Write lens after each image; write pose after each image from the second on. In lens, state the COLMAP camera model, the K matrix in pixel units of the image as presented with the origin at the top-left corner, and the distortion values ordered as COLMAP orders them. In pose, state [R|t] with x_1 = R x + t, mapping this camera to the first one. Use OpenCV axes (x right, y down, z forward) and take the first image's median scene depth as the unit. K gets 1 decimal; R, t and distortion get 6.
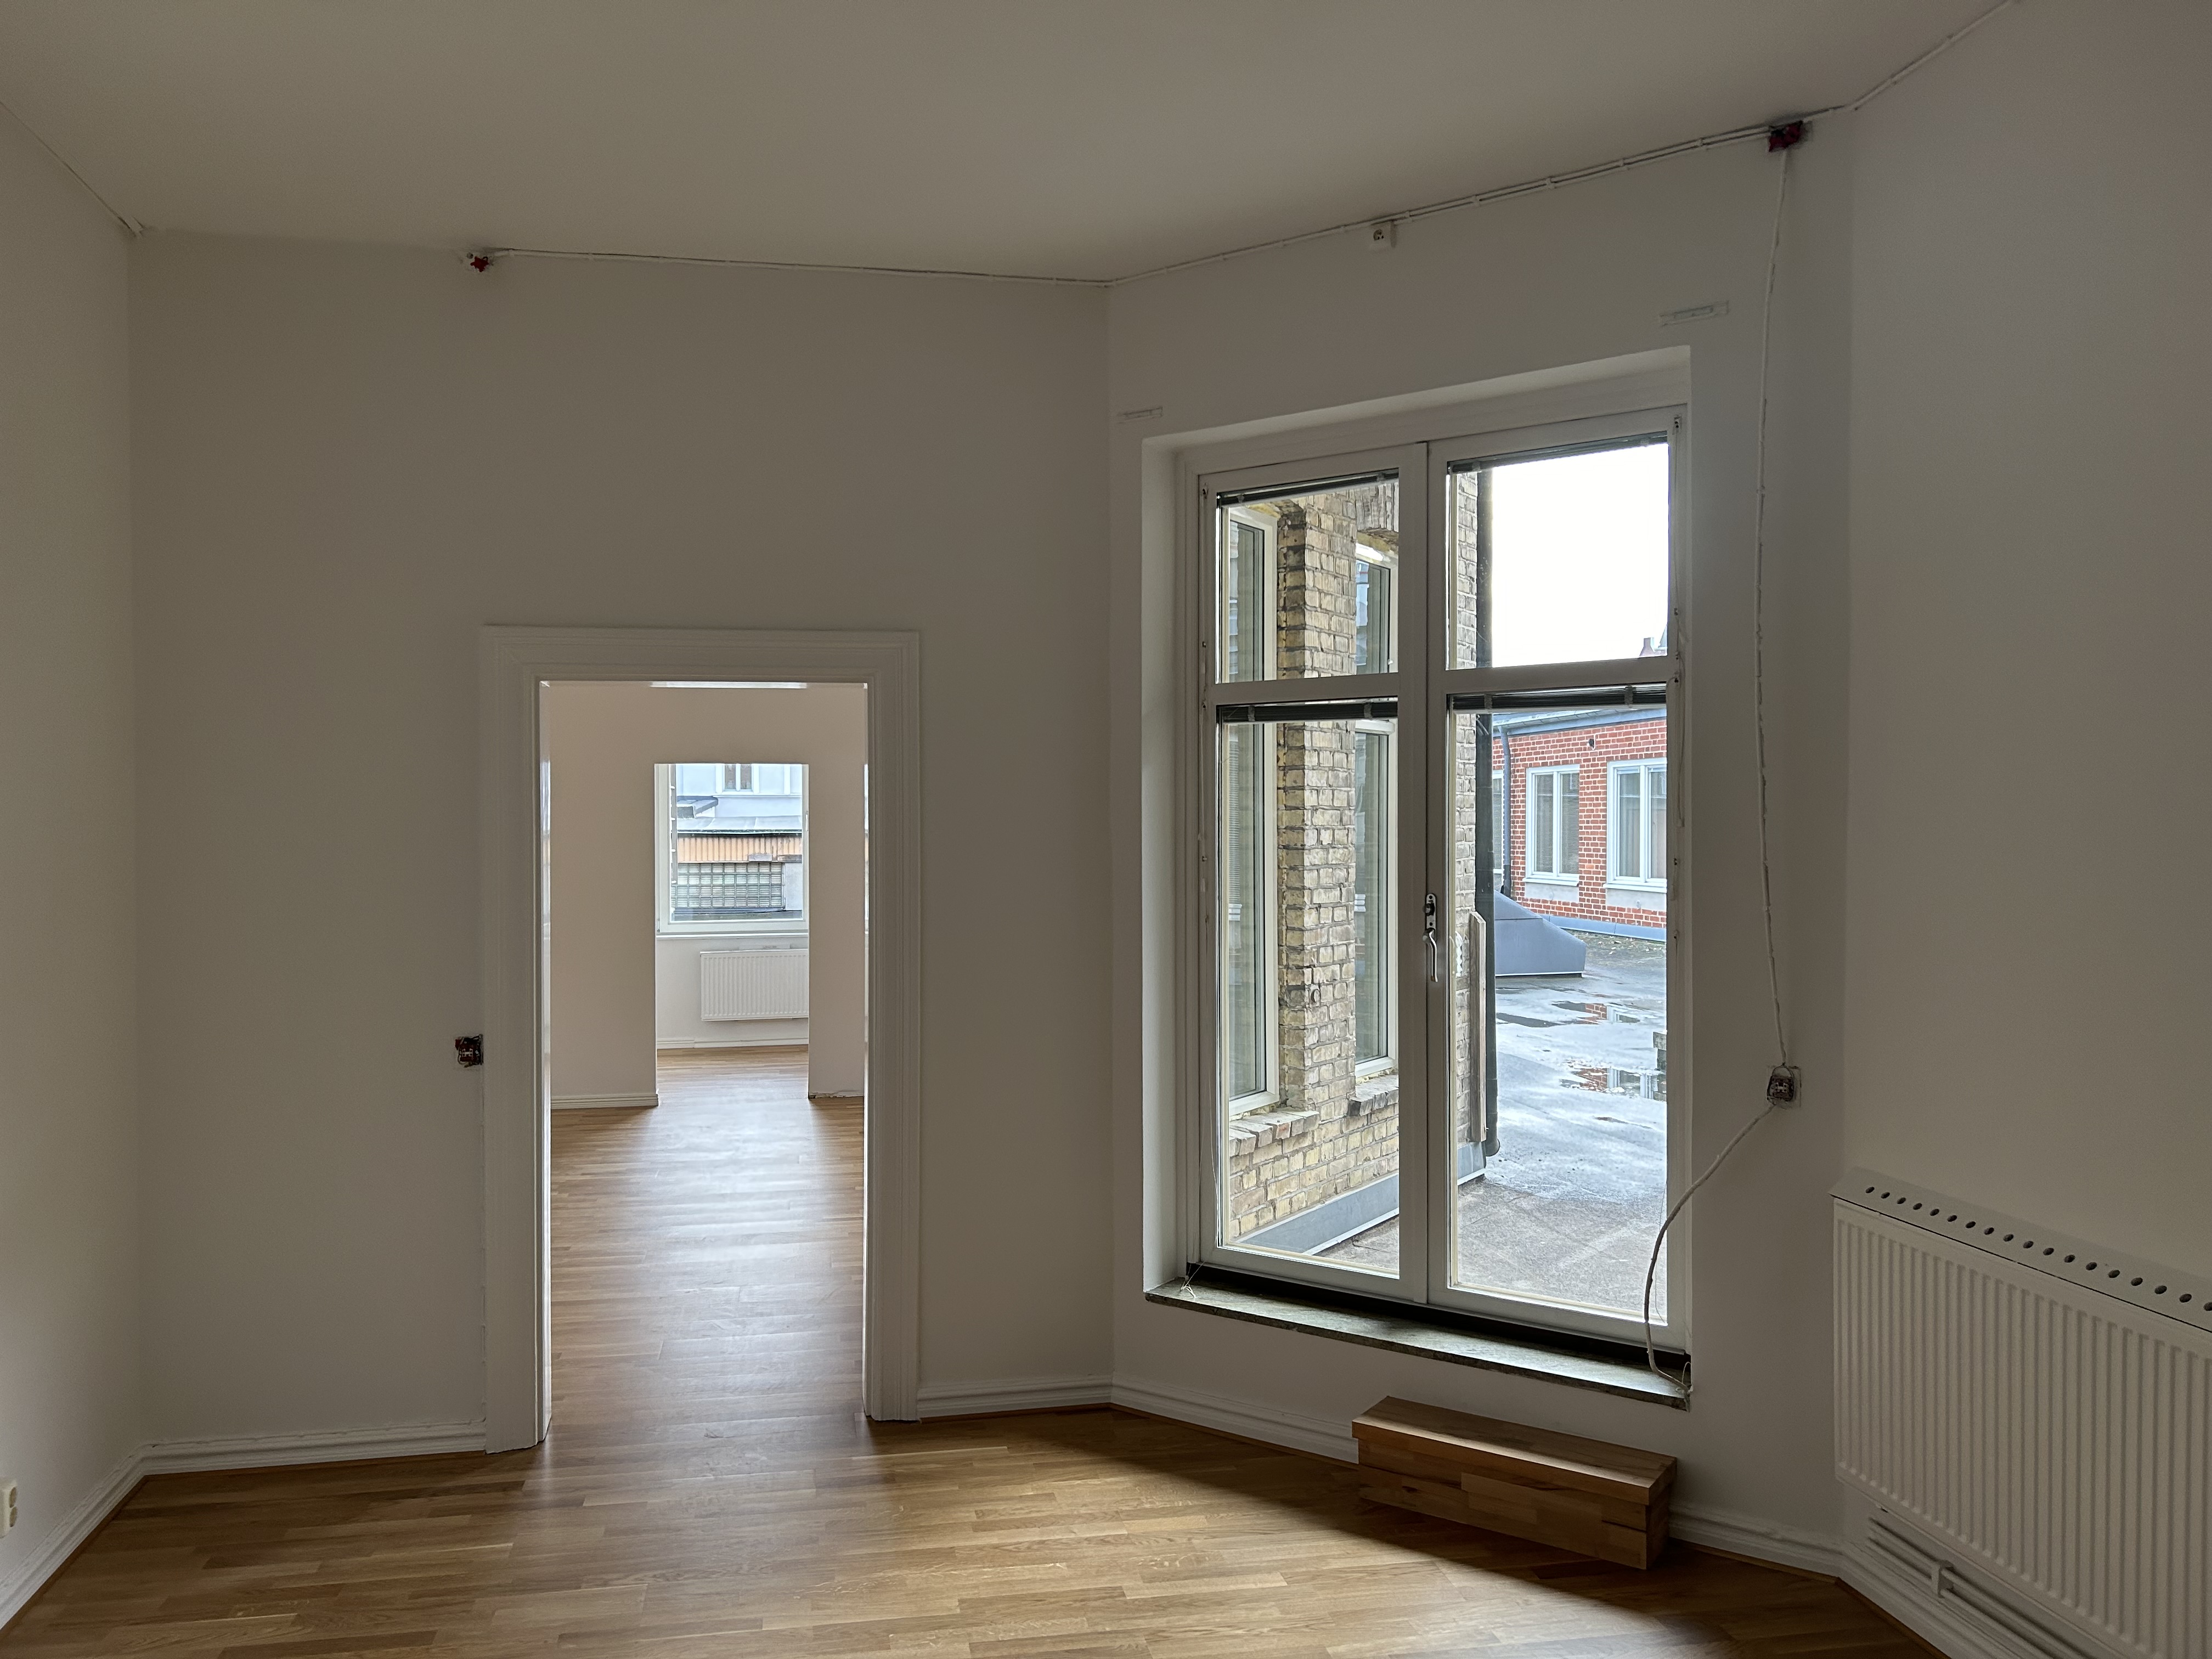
lens RADIAL K [[1643.8, 0, 1090.8], [0, 1643.8, 827.2], [0, 0, 1]] dist [0.116304, -0.166998]
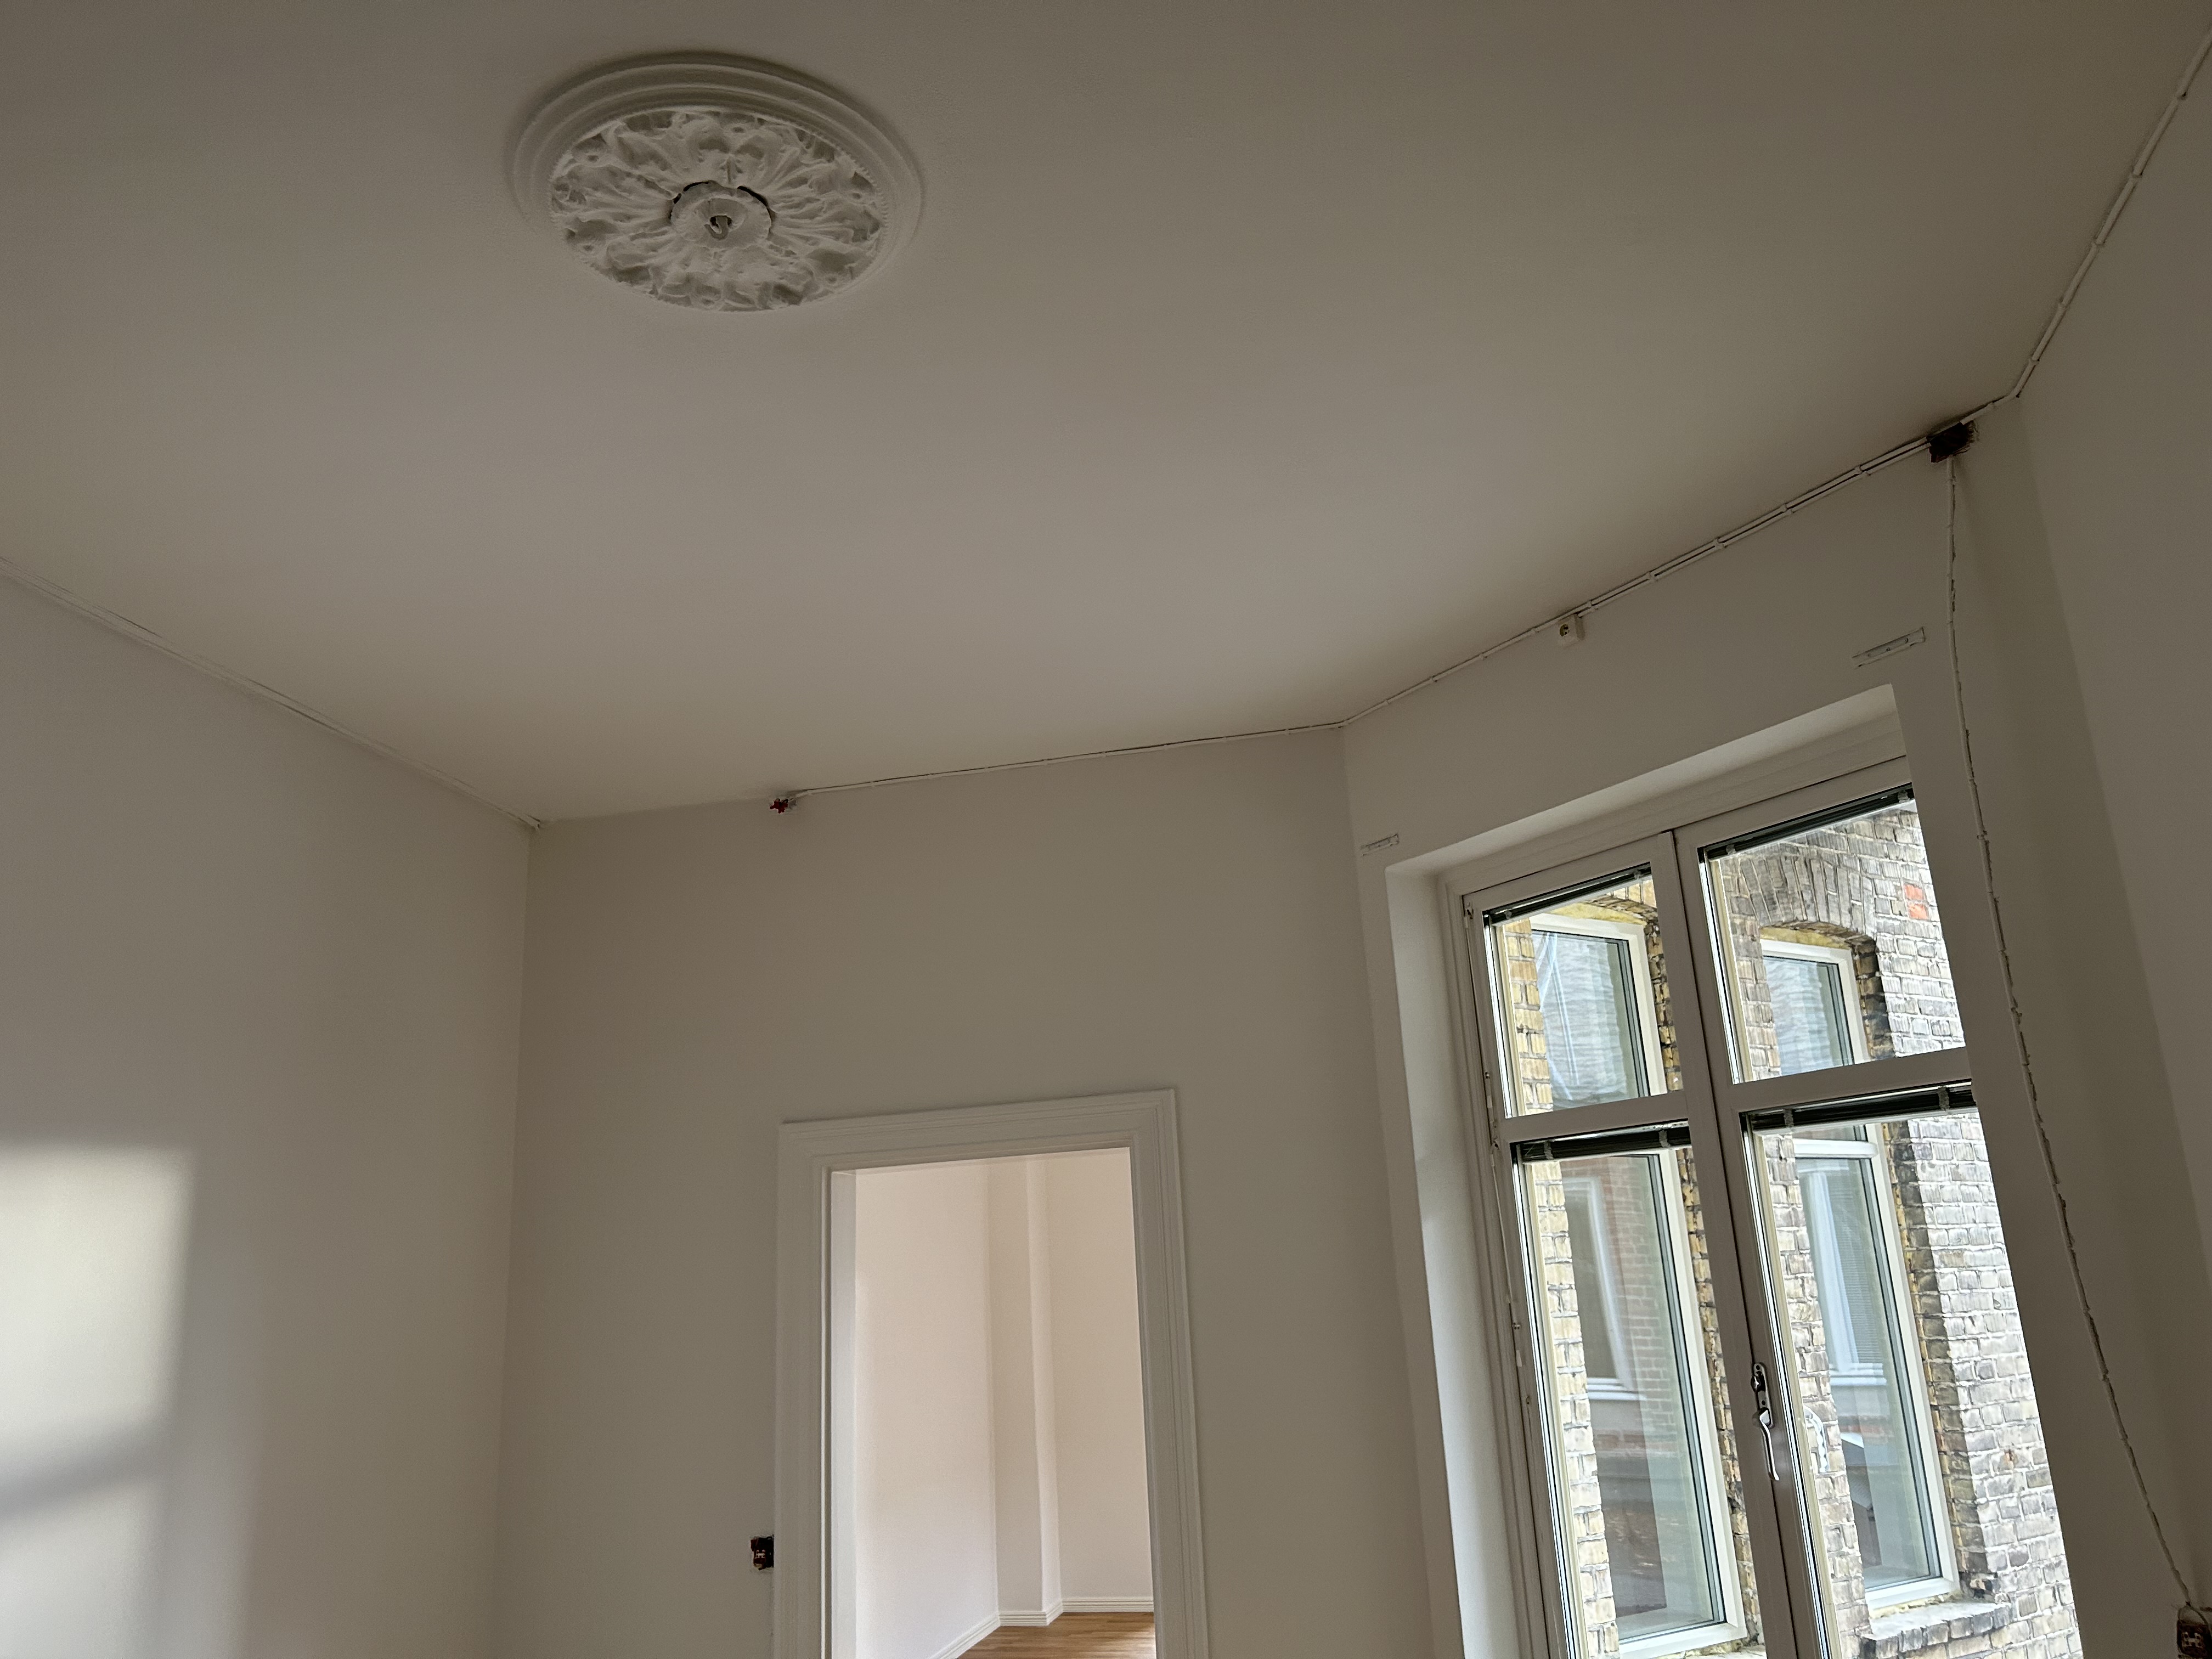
lens RADIAL K [[1650.1, 0, 1092.7], [0, 1650.1, 828.4], [0, 0, 1]] dist [0.057332, -0.060043]
pose [[0.913536, -0.149461, -0.378303, 0.196806], [0.042355, 0.959942, -0.276977, 0.001023], [0.404547, 0.237006, 0.883272, 0.065690]]
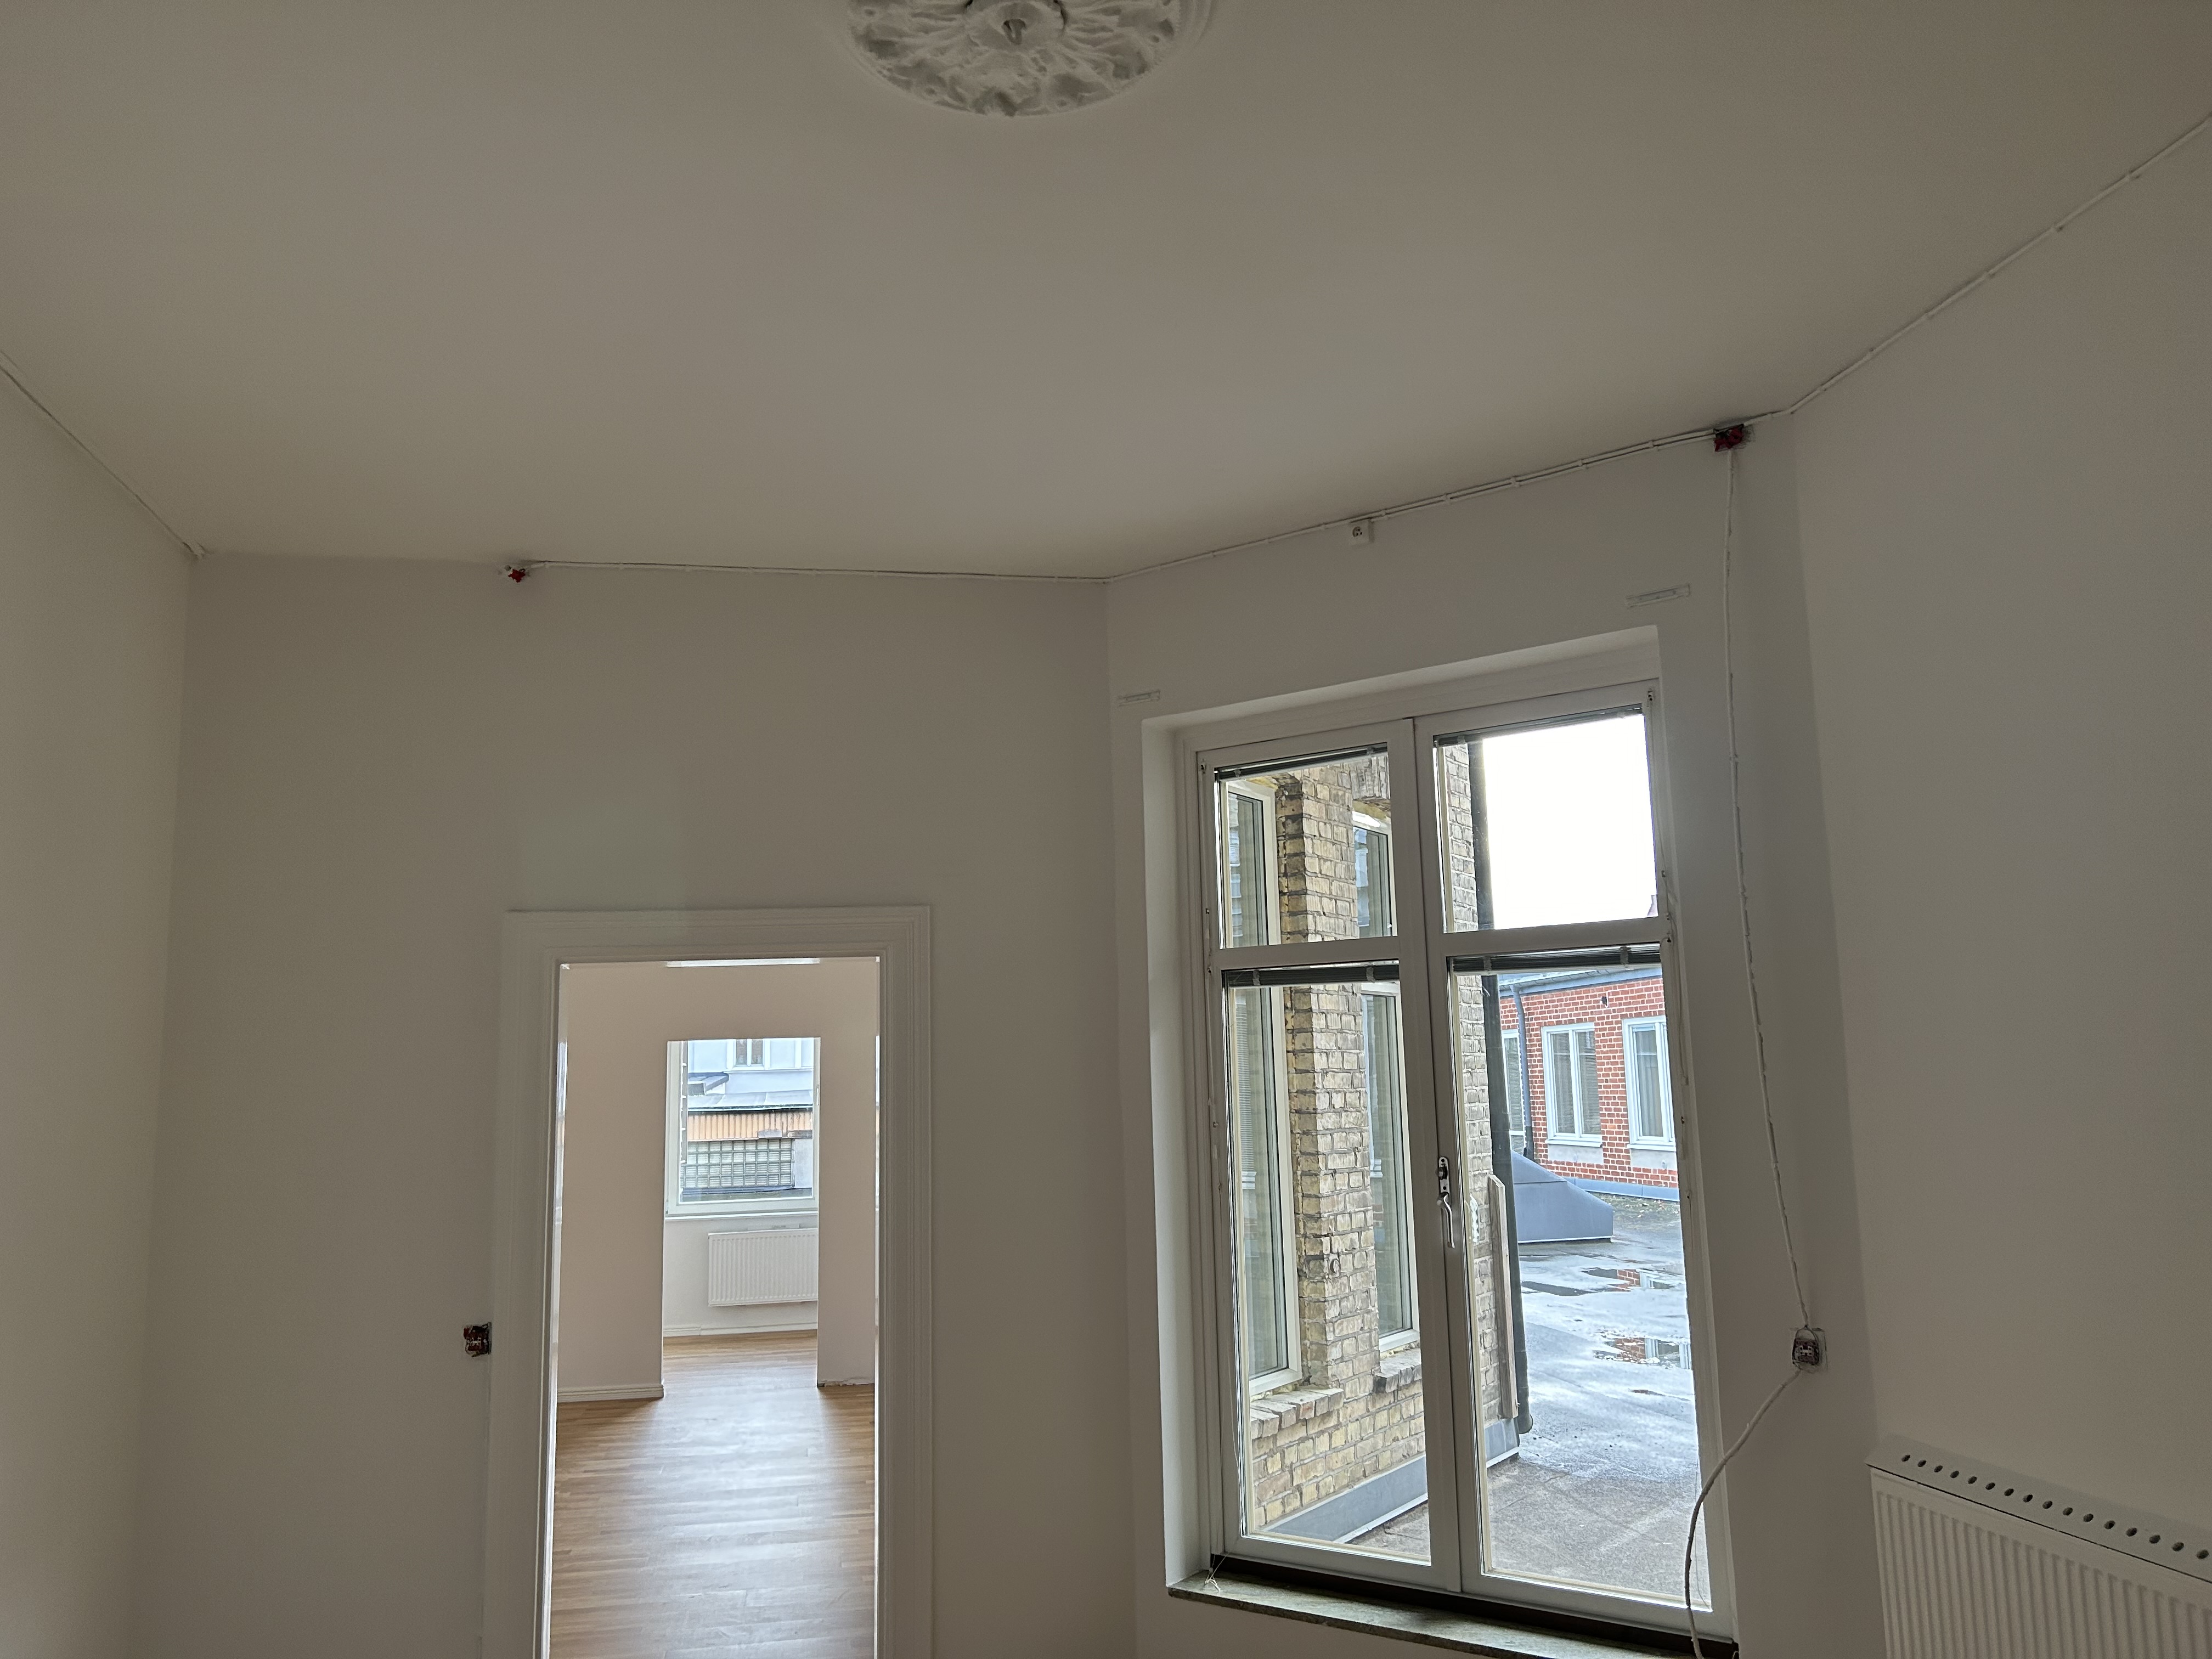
lens RADIAL K [[1645.8, 0, 1090.9], [0, 1645.8, 838.6], [0, 0, 1]] dist [0.091977, -0.160061]
pose [[0.999751, -0.021694, -0.005237, 0.002080], [0.020632, 0.987910, -0.153647, -0.000194], [0.008507, 0.153501, 0.988112, -0.015055]]
